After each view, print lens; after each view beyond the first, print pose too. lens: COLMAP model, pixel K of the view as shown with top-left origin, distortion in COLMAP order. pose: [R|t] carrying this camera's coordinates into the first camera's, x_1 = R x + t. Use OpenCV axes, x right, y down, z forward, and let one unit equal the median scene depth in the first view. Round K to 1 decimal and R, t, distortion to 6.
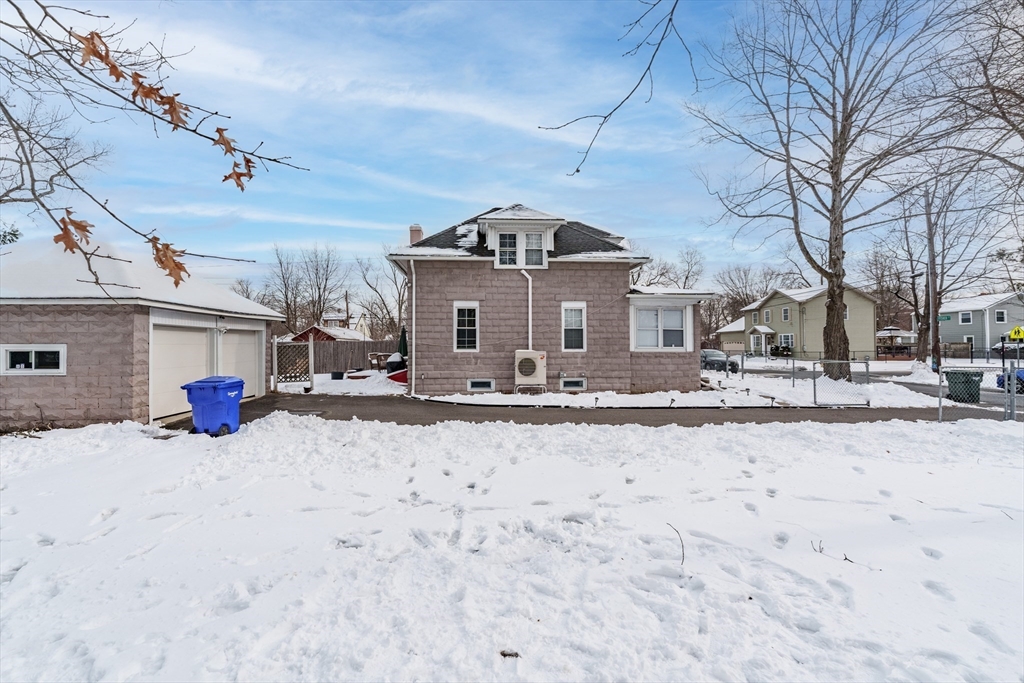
lens RADIAL K [[420.4, 0, 507.0], [0, 420.4, 339.4], [0, 0, 1]] dist [0.000249, -0.000446]
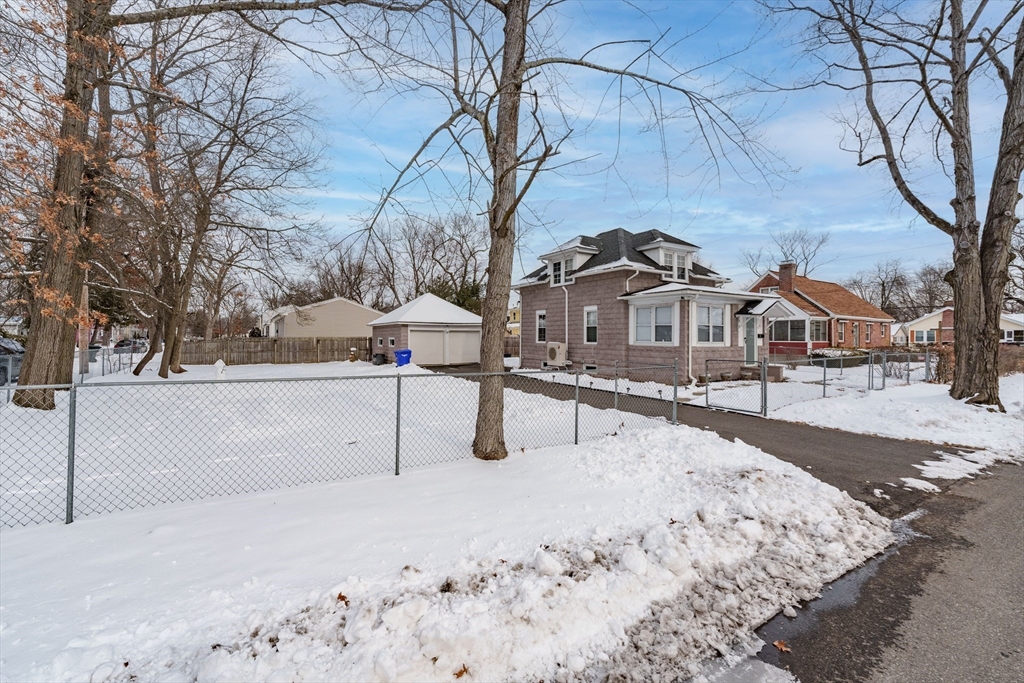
lens RADIAL K [[420.4, 0, 507.0], [0, 420.4, 339.4], [0, 0, 1]] dist [0.000249, -0.000446]
pose [[0.478040, 0.008093, -0.878301, 1.199604], [0.007226, 0.999887, 0.013146, -0.004847], [0.878308, -0.012631, 0.477928, 0.149393]]
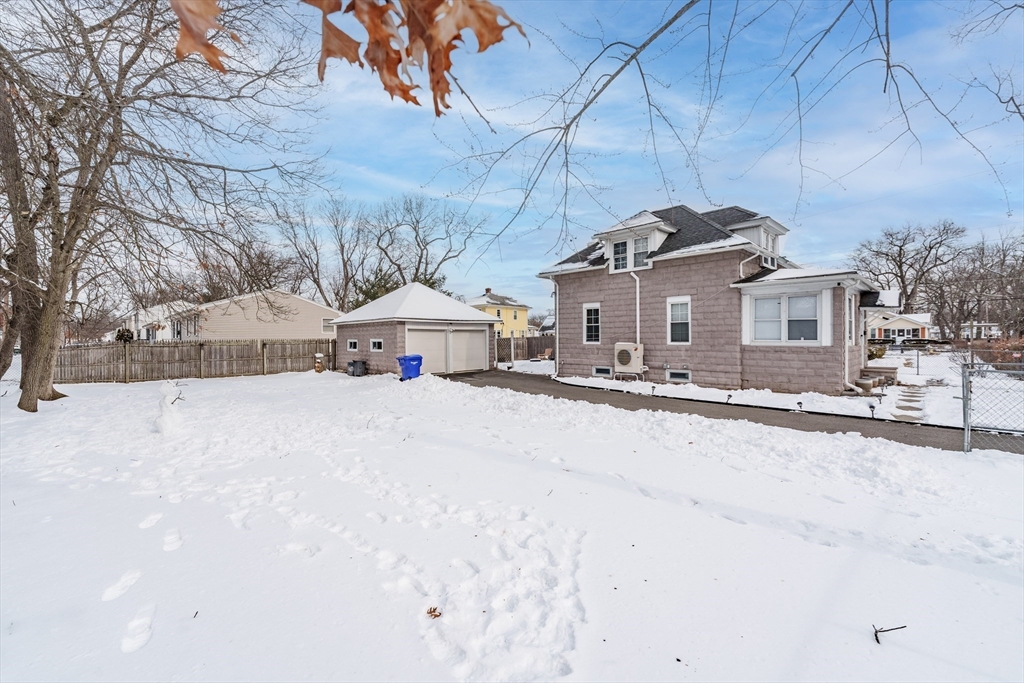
lens RADIAL K [[425.3, 0, 507.8], [0, 425.3, 341.5], [0, 0, 1]] dist [-0.001058, -0.000245]
pose [[0.652811, 0.003880, -0.757511, 0.688881], [0.014029, 0.999753, 0.017210, -0.002447], [0.757391, -0.021862, 0.652595, -0.005402]]
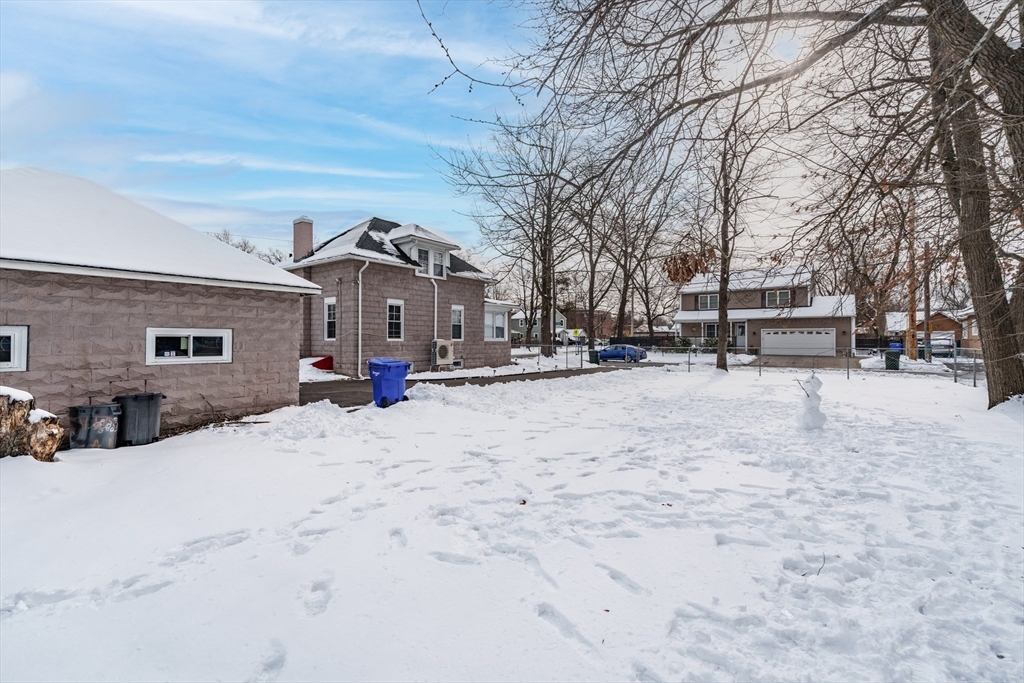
lens RADIAL K [[425.3, 0, 507.8], [0, 425.3, 341.5], [0, 0, 1]] dist [-0.001058, -0.000245]
pose [[0.653810, 0.000085, 0.756658, -0.817875], [-0.016583, 0.999761, 0.014216, 0.008841], [-0.756477, -0.021842, 0.653656, -0.058245]]
